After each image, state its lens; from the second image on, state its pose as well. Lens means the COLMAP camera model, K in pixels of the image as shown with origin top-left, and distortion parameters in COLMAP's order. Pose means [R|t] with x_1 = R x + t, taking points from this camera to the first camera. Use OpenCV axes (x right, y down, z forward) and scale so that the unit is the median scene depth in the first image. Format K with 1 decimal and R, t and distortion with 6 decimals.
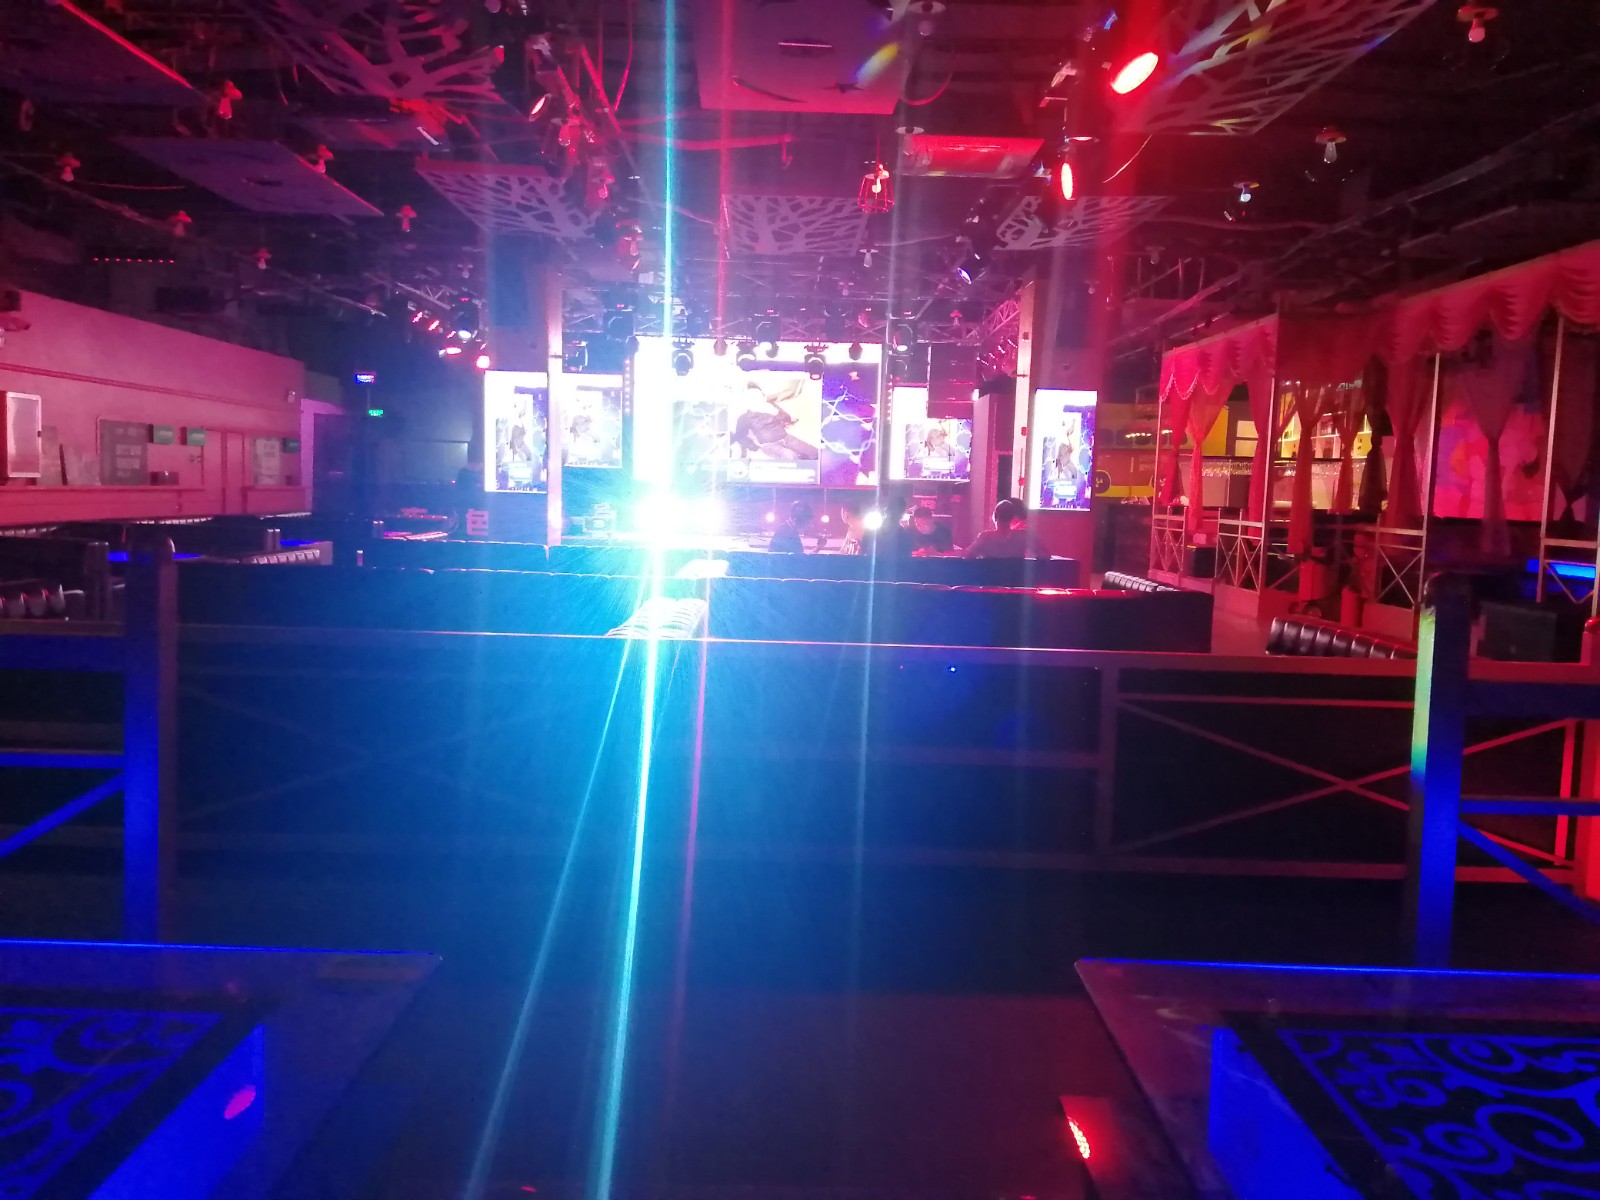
lens RADIAL K [[1252.1, 0, 803.6], [0, 1252.1, 607.1], [0, 0, 1]] dist [0.004420, 0.001726]
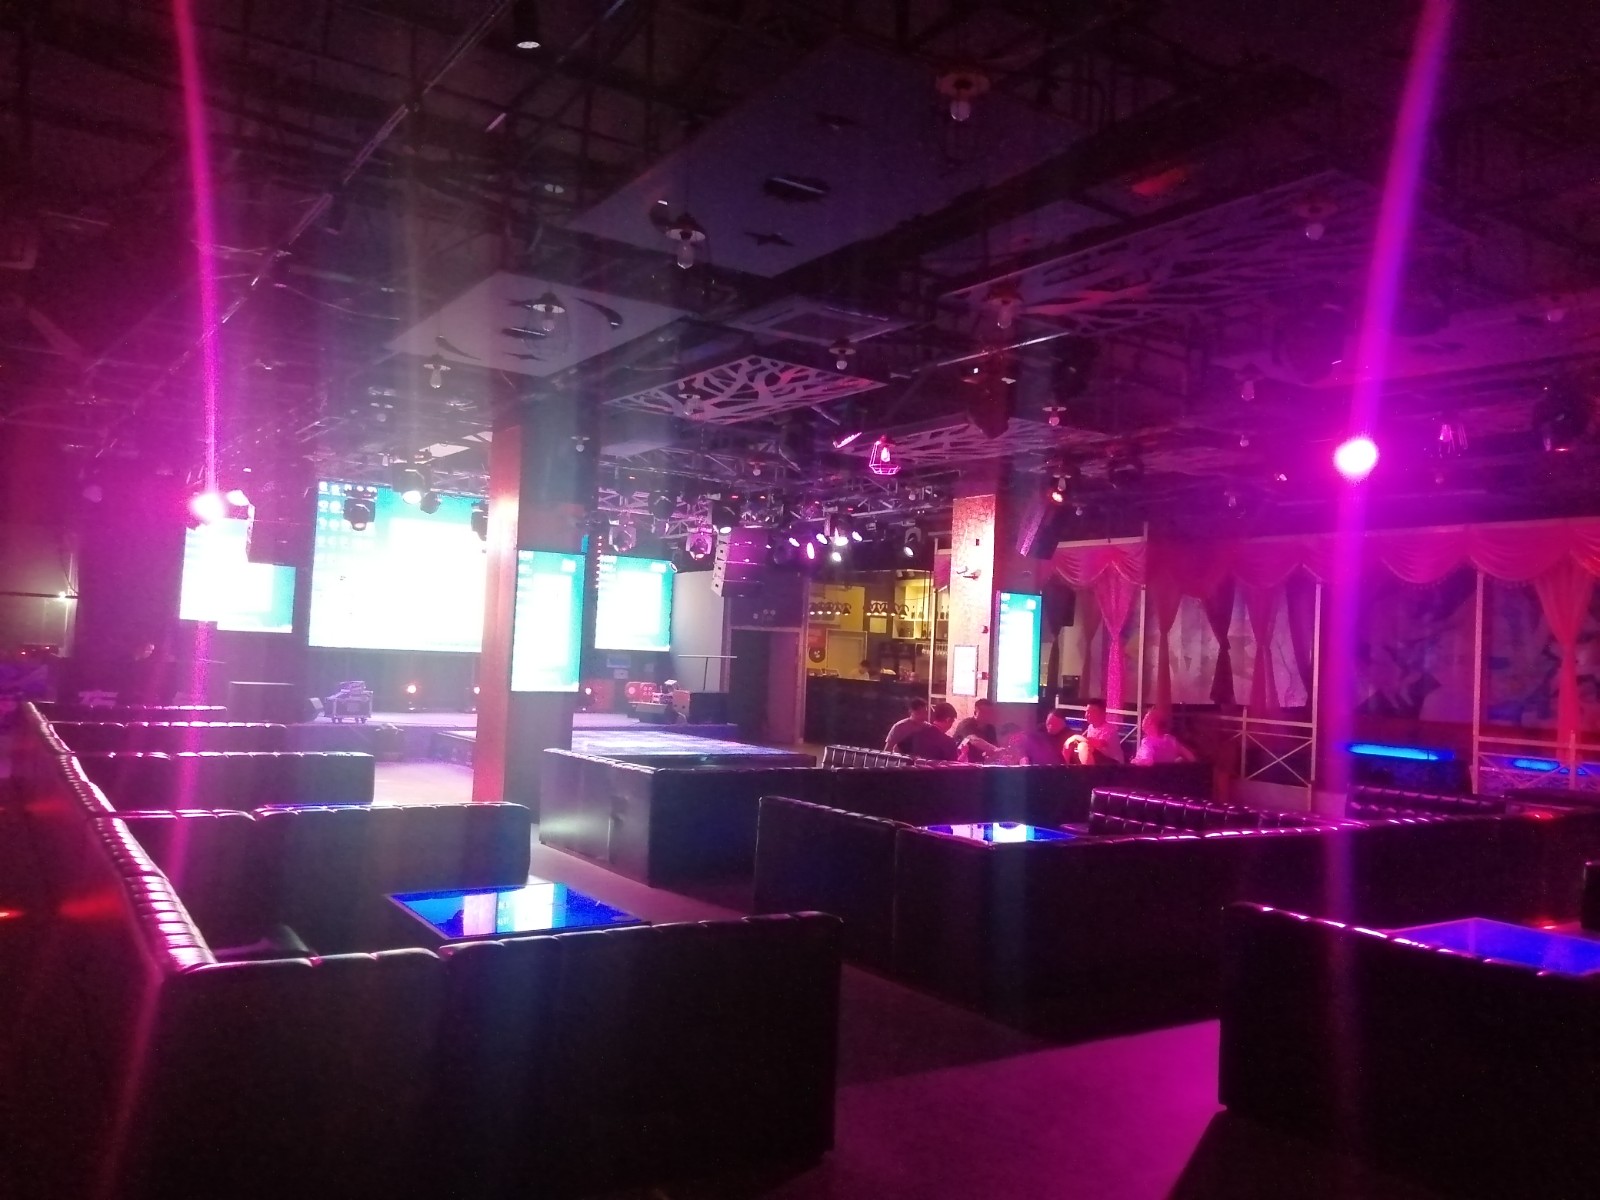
lens RADIAL K [[1252.1, 0, 803.6], [0, 1252.1, 607.1], [0, 0, 1]] dist [0.004420, 0.001726]
pose [[0.837846, 0.028468, 0.545164, -0.583235], [0.032121, 0.994338, -0.101291, -0.061978], [-0.544961, 0.102377, 0.832188, 0.205835]]
